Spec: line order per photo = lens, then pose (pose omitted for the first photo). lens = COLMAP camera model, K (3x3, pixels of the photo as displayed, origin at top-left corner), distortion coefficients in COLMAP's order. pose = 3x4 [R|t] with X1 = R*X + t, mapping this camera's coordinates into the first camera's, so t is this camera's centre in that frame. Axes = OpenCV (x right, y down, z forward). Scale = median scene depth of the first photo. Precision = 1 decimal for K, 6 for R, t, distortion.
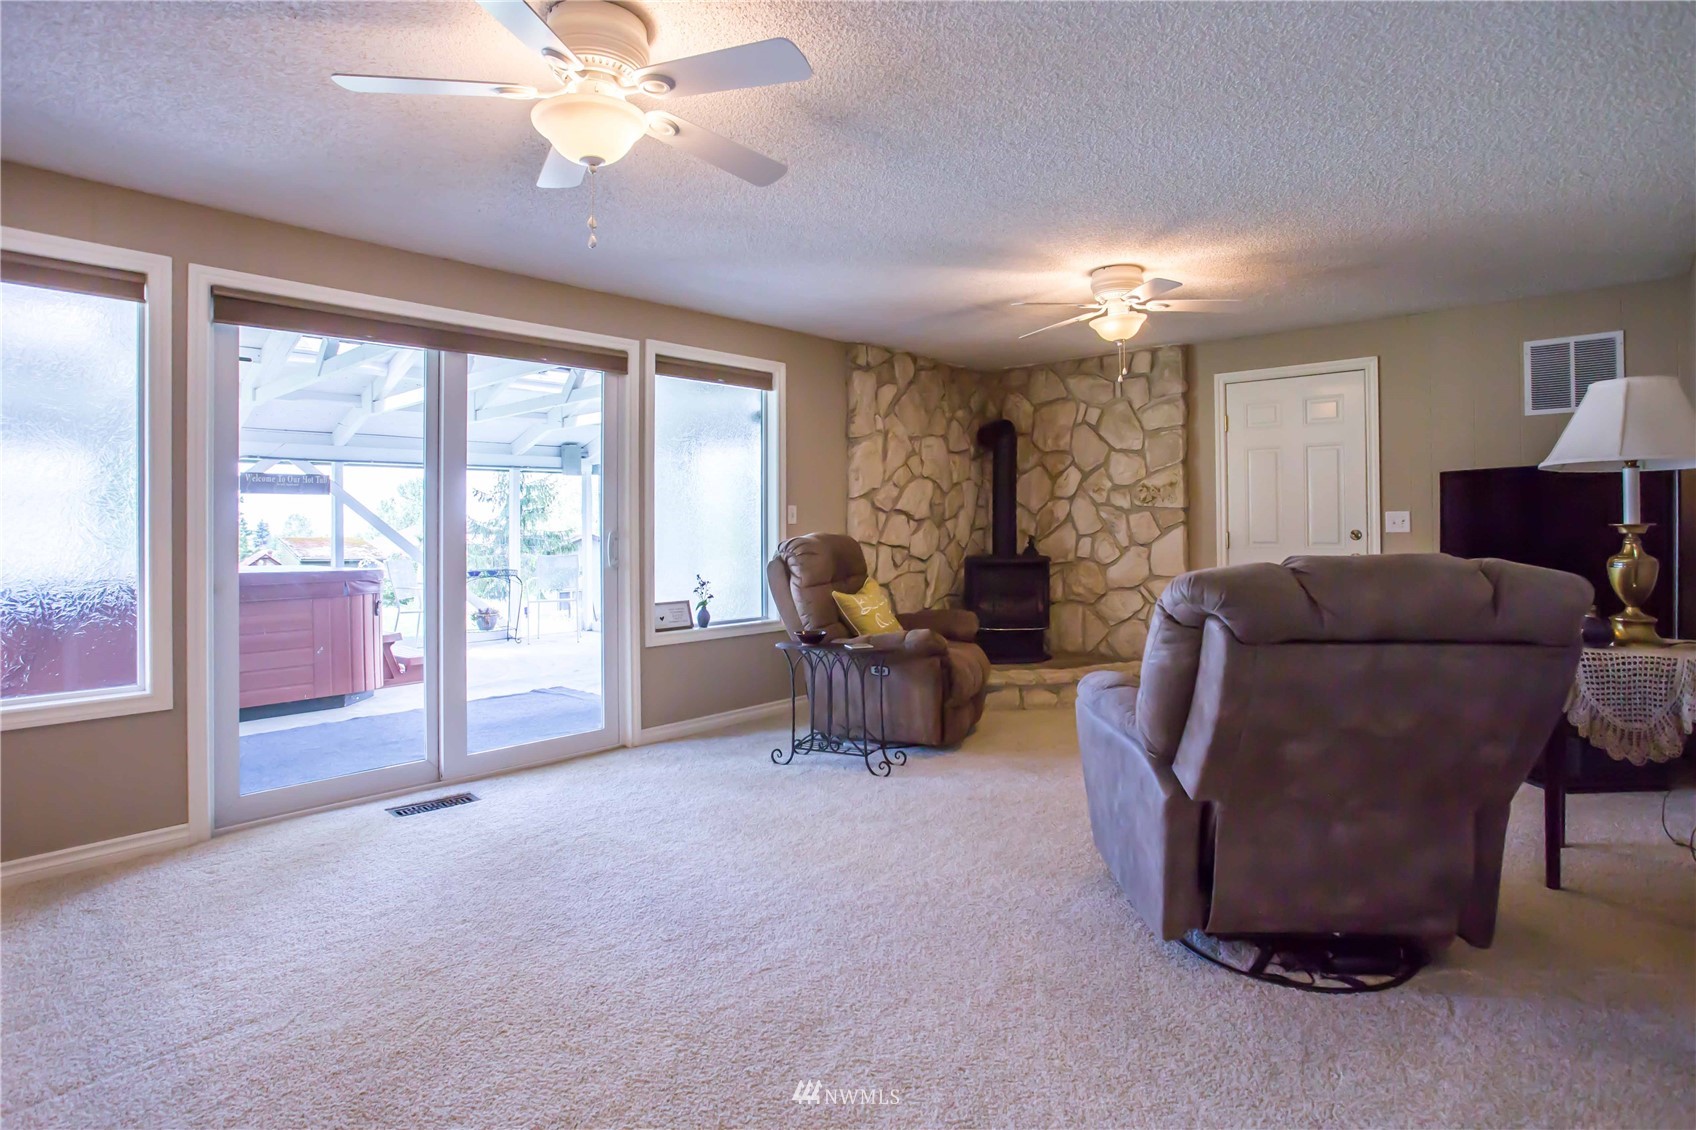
lens RADIAL K [[889.0, 0, 846.9], [0, 889.0, 546.6], [0, 0, 1]] dist [-0.065282, 0.020684]
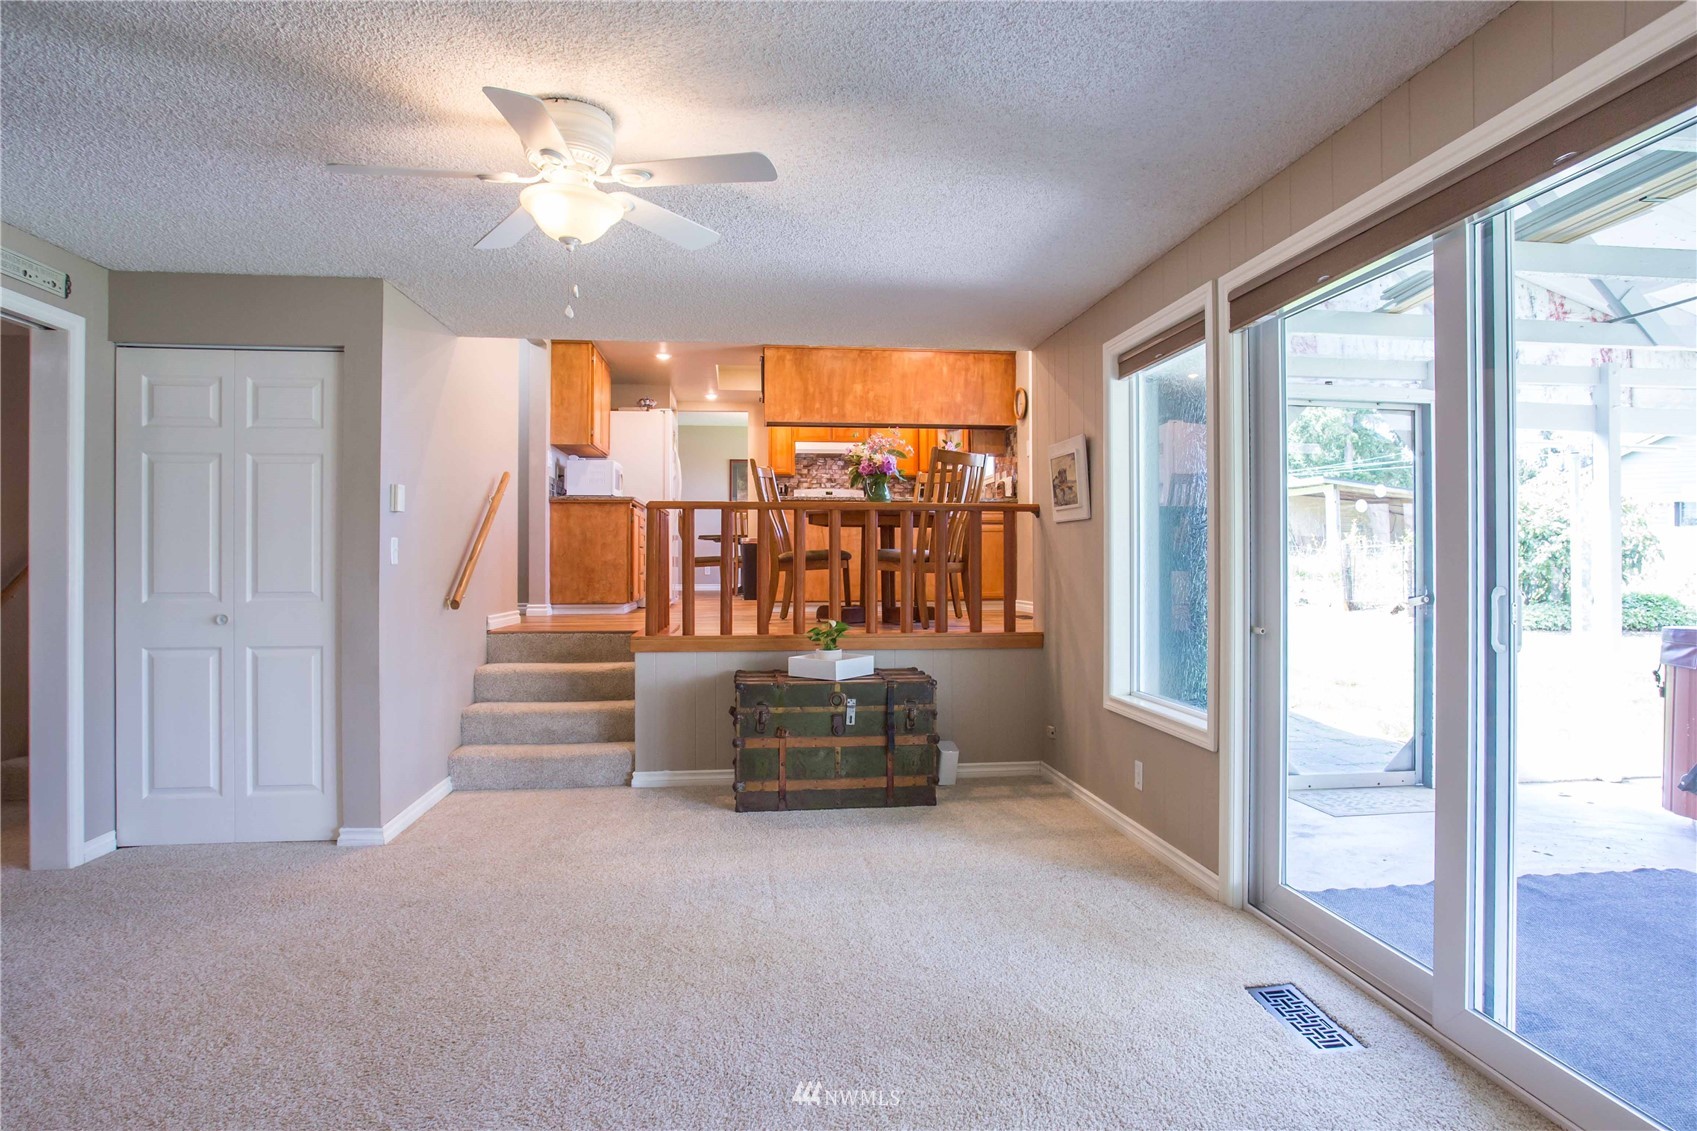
lens RADIAL K [[889.5, 0, 848.0], [0, 889.5, 564.4], [0, 0, 1]] dist [-0.065282, 0.020684]
pose [[-0.645844, -0.002755, -0.763465, 0.228653], [-0.014681, 0.999853, 0.008811, -0.022430], [0.763328, 0.016899, -0.645790, 1.341917]]
